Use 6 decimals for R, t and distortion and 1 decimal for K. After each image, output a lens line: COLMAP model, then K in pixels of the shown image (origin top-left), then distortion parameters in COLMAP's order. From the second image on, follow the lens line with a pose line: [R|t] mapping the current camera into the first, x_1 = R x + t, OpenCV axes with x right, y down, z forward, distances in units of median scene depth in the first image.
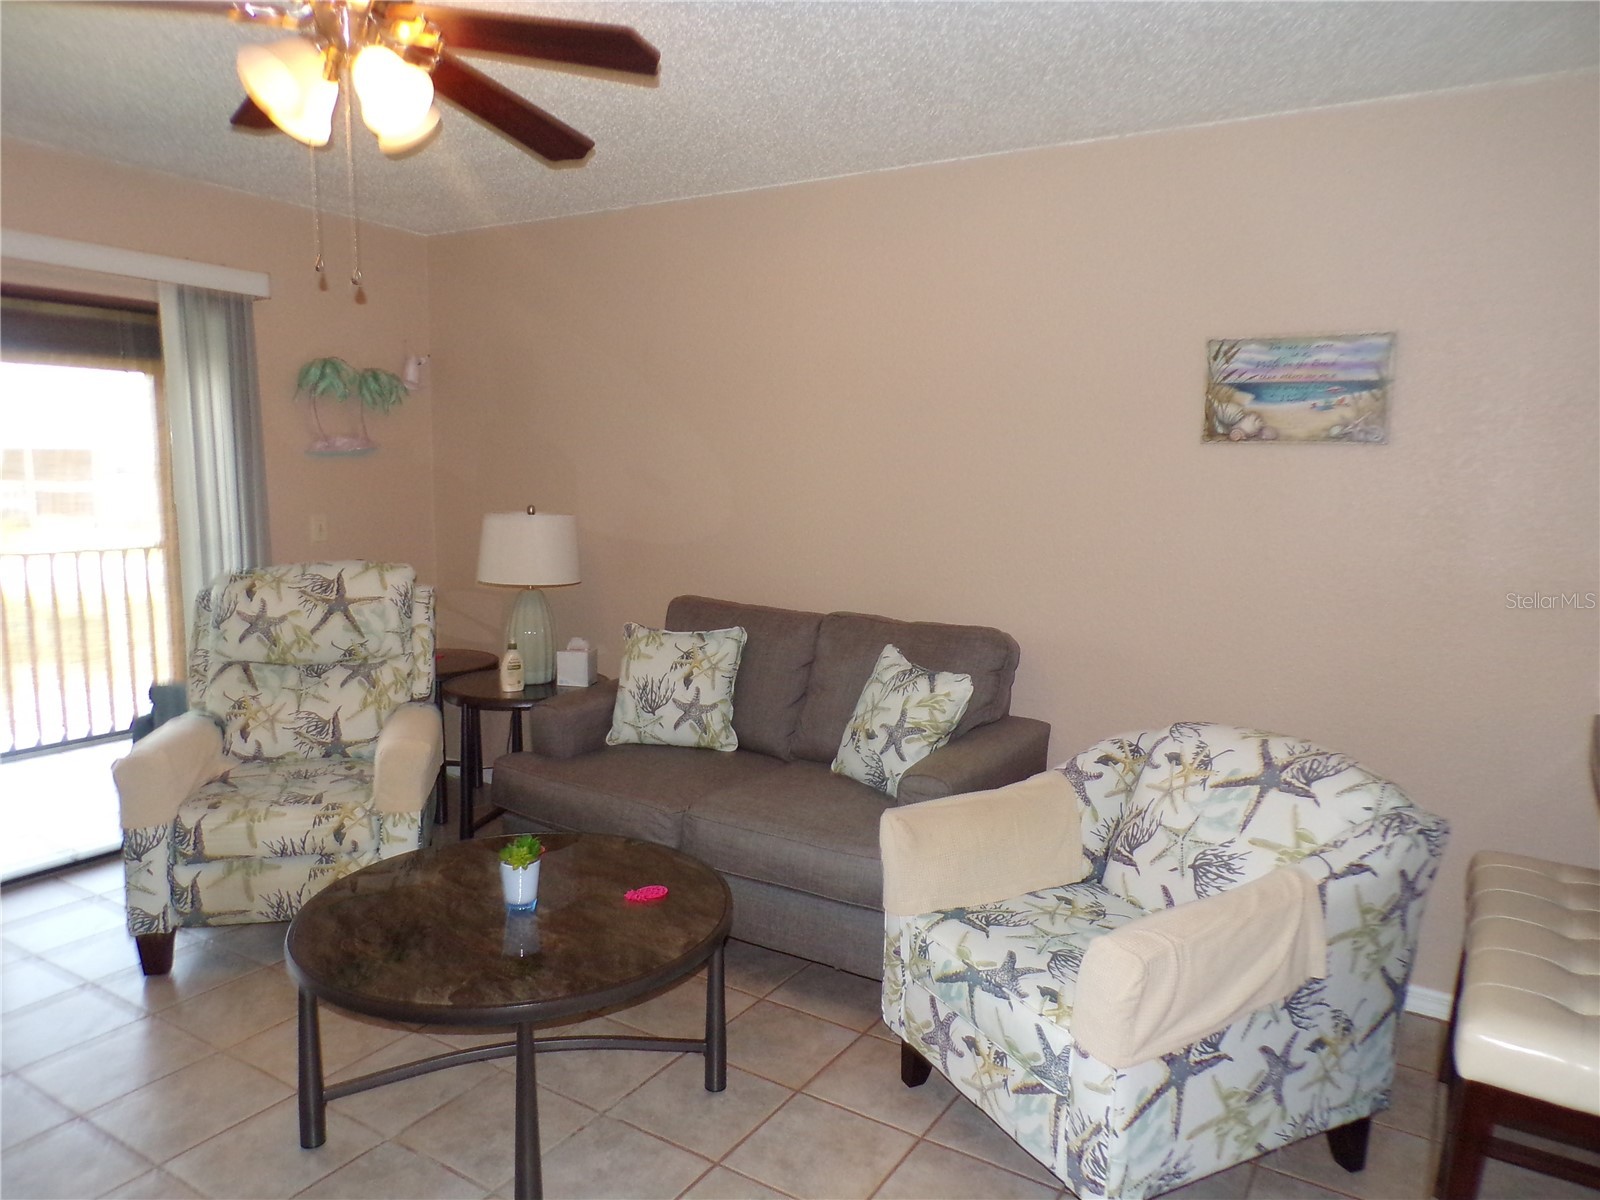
lens RADIAL K [[1107.5, 0, 809.9], [0, 1107.5, 600.5], [0, 0, 1]] dist [0.016645, 0.000278]
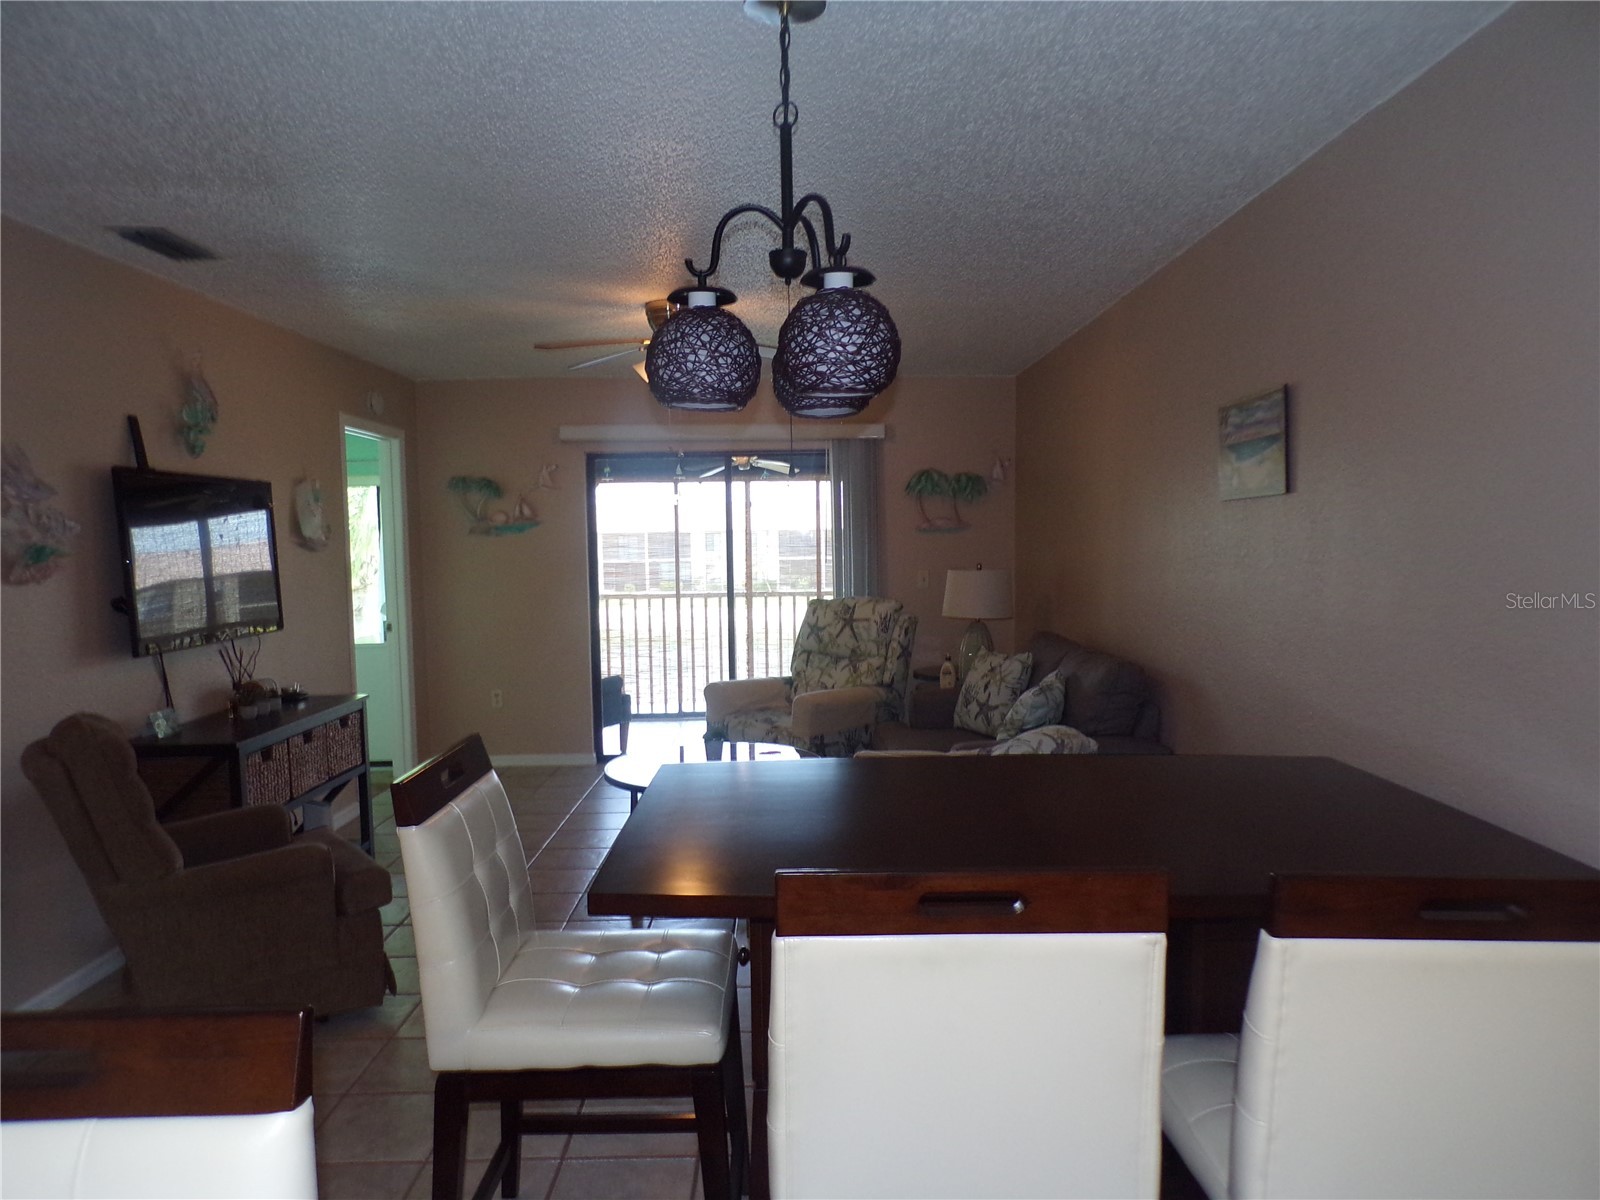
lens RADIAL K [[1092.3, 0, 801.2], [0, 1092.3, 616.1], [0, 0, 1]] dist [0.006094, 0.001322]
pose [[0.537156, 0.039669, -0.842550, 0.931833], [-0.087061, 0.996166, -0.008604, 0.016541], [0.838978, 0.077975, 0.538550, 0.064934]]
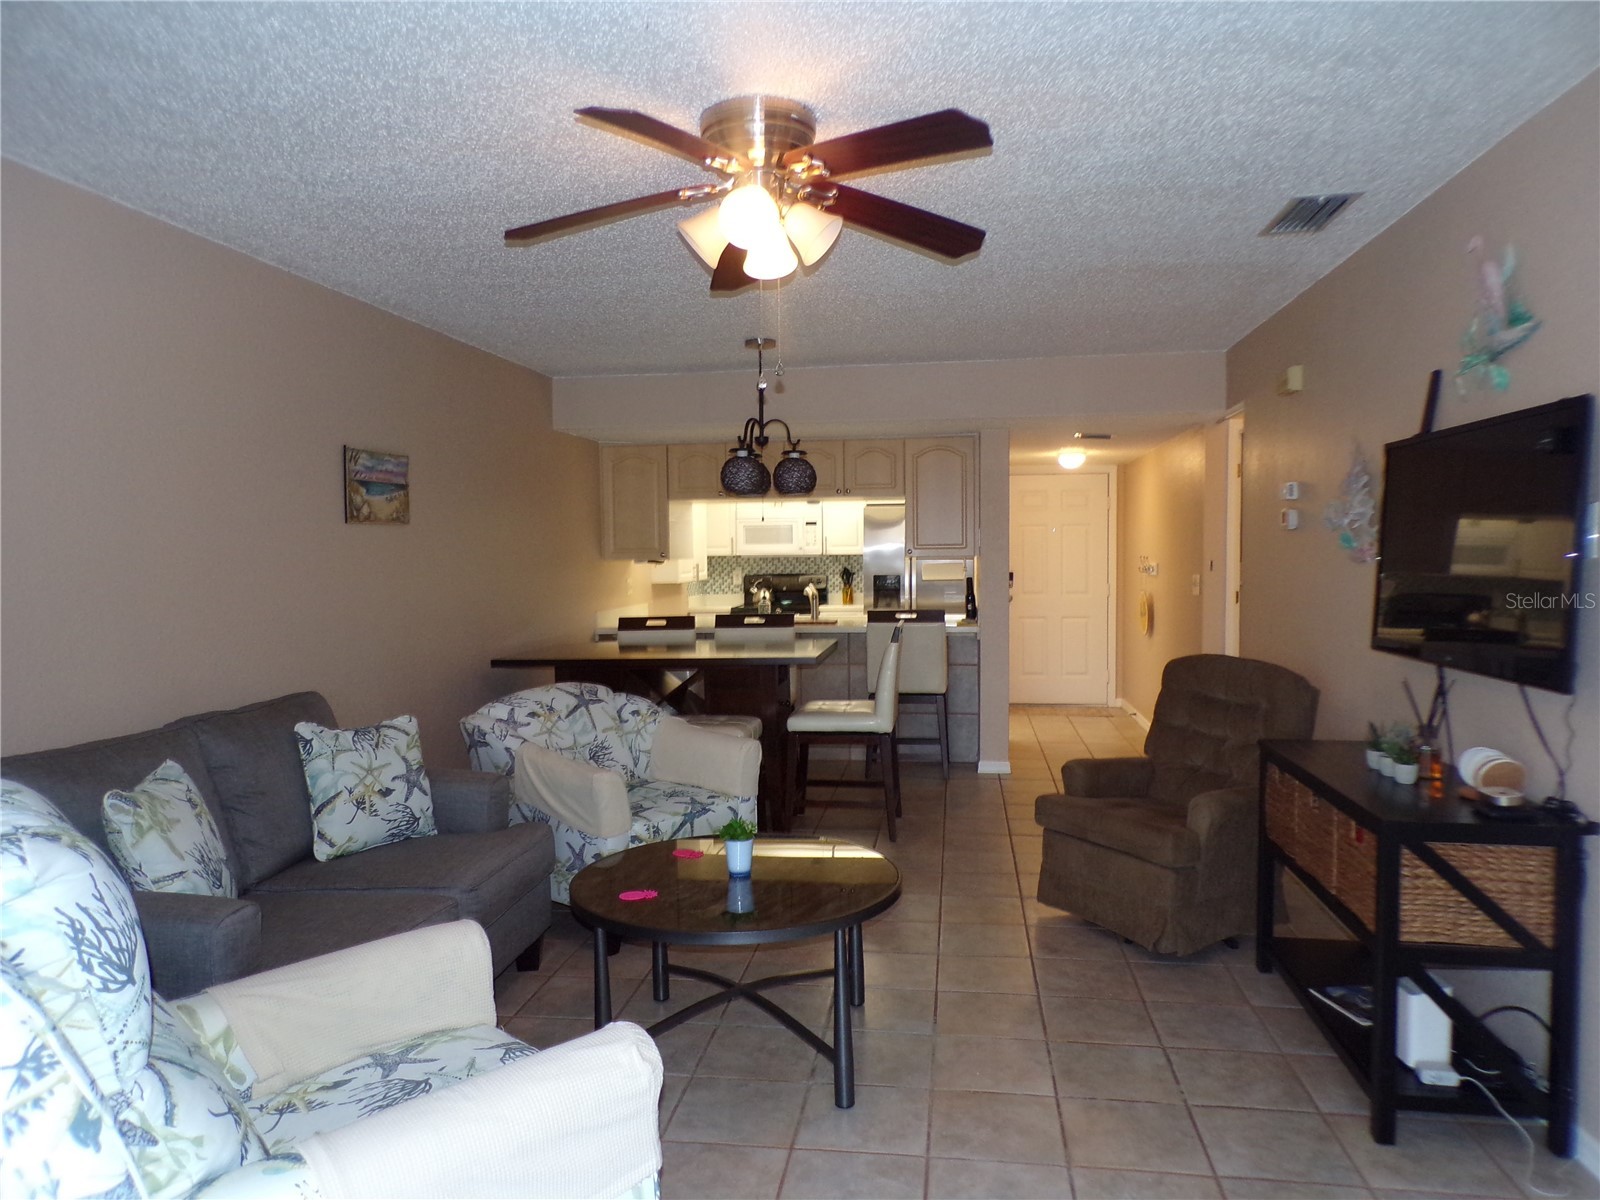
lens RADIAL K [[1100.7, 0, 804.9], [0, 1100.7, 609.6], [0, 0, 1]] dist [0.013989, 0.001786]
pose [[-0.400707, -0.064774, 0.913913, -0.959848], [0.130898, 0.983217, 0.127079, -0.120411], [-0.906807, 0.170551, -0.385504, 0.914271]]
